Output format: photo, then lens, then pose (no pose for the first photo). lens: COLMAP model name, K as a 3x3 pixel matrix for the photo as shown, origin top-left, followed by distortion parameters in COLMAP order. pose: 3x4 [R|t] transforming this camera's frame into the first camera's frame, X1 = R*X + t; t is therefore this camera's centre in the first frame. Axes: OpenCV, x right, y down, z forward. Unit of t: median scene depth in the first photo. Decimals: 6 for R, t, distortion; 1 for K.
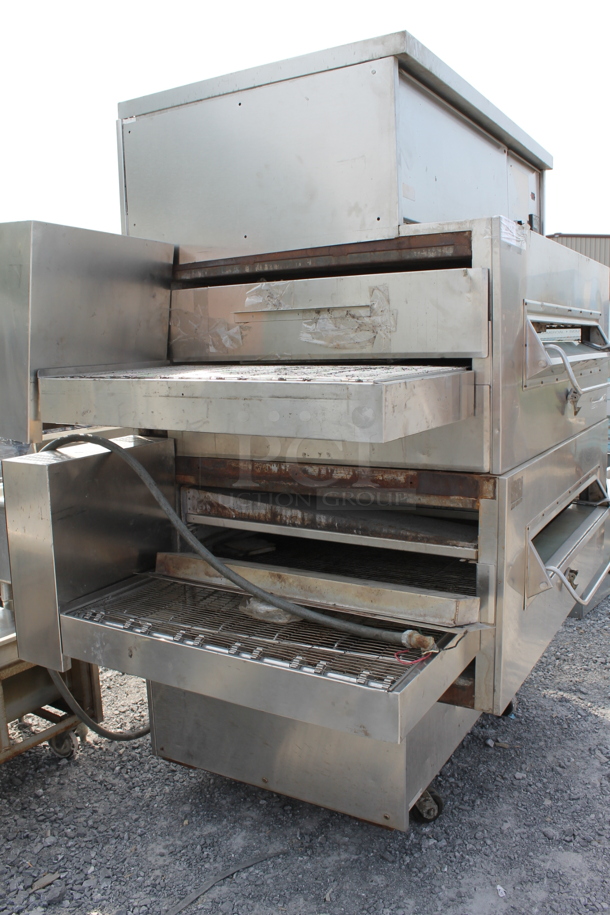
lens RADIAL K [[769.4, 0, 305.0], [0, 769.4, 457.5], [0, 0, 1]] dist [-0.062978, 0.010037]
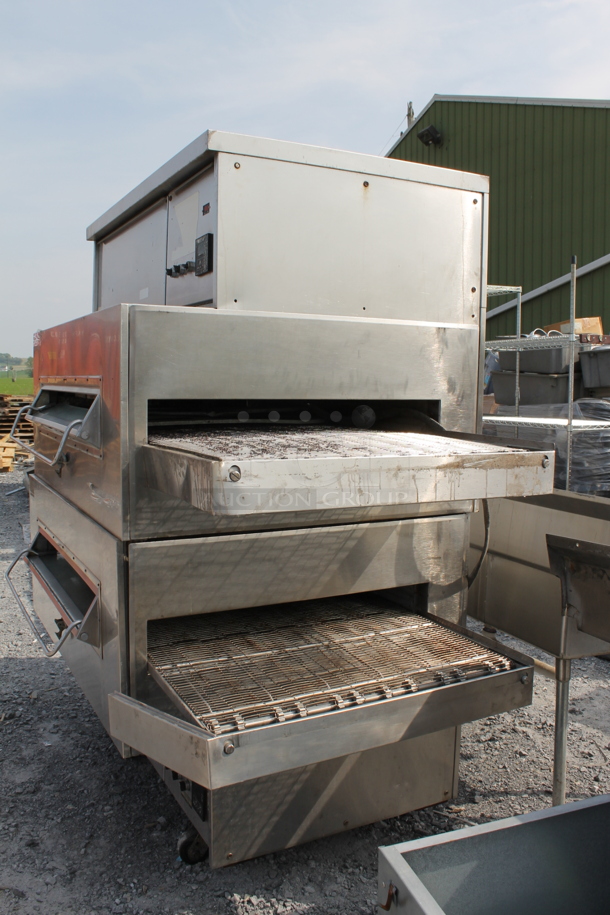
lens RADIAL K [[769.4, 0, 305.0], [0, 769.4, 457.5], [0, 0, 1]] dist [-0.062978, 0.010037]
pose [[-0.527465, 0.101824, -0.843453, 1.193809], [-0.123419, 0.973076, 0.194655, -0.367821], [0.840564, 0.206772, -0.500697, 2.018173]]
